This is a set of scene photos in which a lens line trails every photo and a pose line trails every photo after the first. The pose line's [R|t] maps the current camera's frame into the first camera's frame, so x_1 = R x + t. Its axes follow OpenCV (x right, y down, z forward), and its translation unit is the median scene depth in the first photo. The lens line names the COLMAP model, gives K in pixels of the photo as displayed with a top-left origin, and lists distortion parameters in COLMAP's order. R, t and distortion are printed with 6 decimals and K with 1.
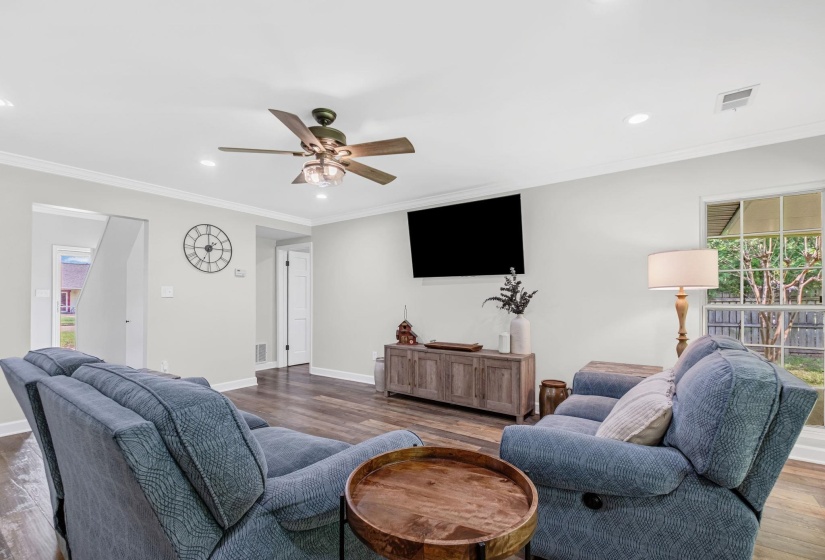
lens RADIAL K [[372.1, 0, 412.9], [0, 372.1, 299.9], [0, 0, 1]] dist [0.000917, -0.000098]
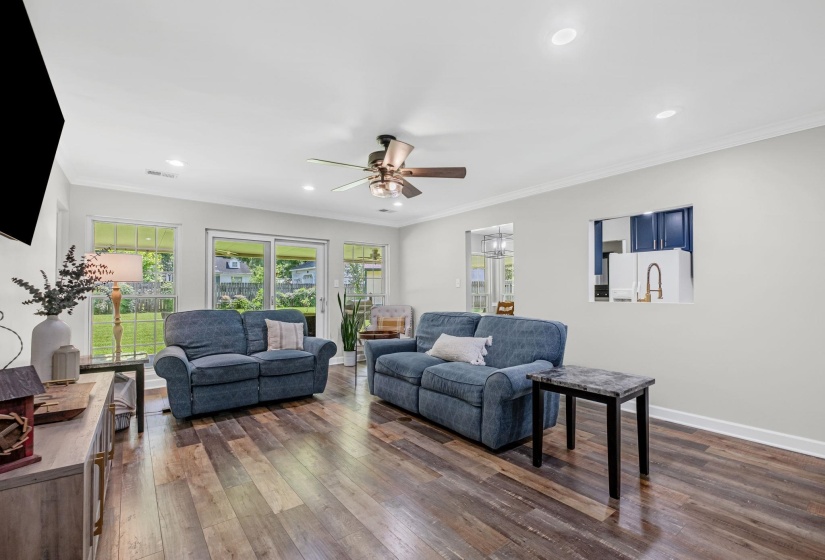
lens RADIAL K [[368.6, 0, 406.7], [0, 368.6, 279.7], [0, 0, 1]] dist [-0.000422, -0.000622]
pose [[-0.954285, 0.013278, 0.298602, -0.428193], [0.002255, 0.999304, -0.037228, 0.005480], [-0.298888, -0.034853, -0.953651, 1.368776]]
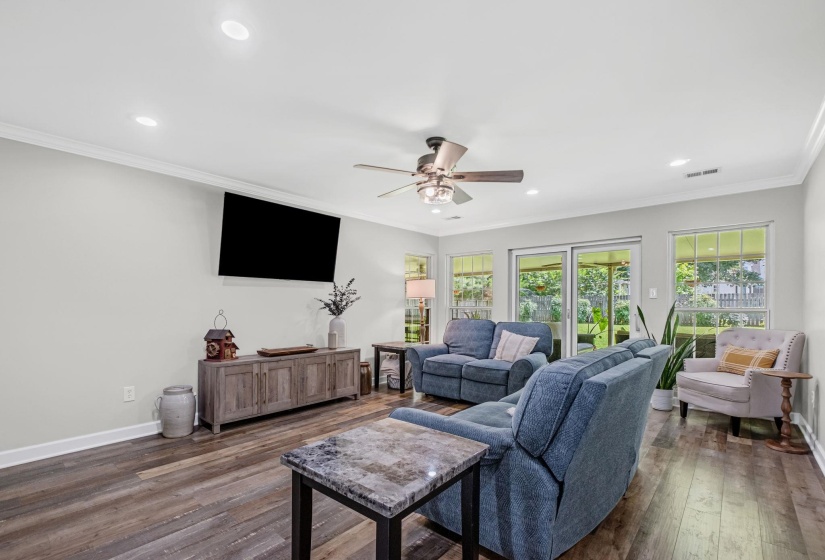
lens RADIAL K [[372.1, 0, 412.9], [0, 372.1, 299.9], [0, 0, 1]] dist [0.000917, -0.000098]
pose [[0.096229, 0.009895, 0.995310, -0.897817], [-0.005019, 0.999943, -0.009456, -0.002106], [-0.995347, -0.004086, 0.096273, 0.620555]]
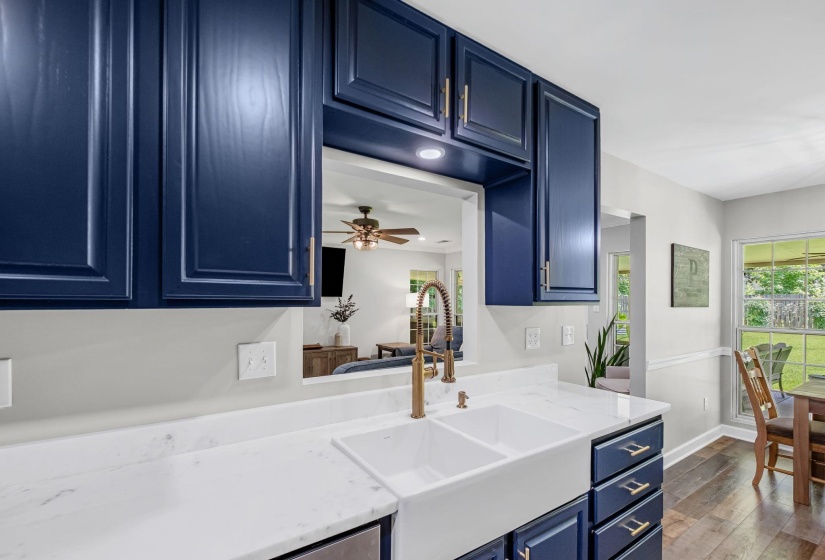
lens RADIAL K [[372.1, 0, 412.9], [0, 372.1, 299.9], [0, 0, 1]] dist [0.000917, -0.000098]
pose [[0.345823, 0.002133, 0.938297, -1.127464], [-0.006420, 0.999979, 0.000093, -0.059867], [-0.938278, -0.006056, 0.345829, 0.140333]]
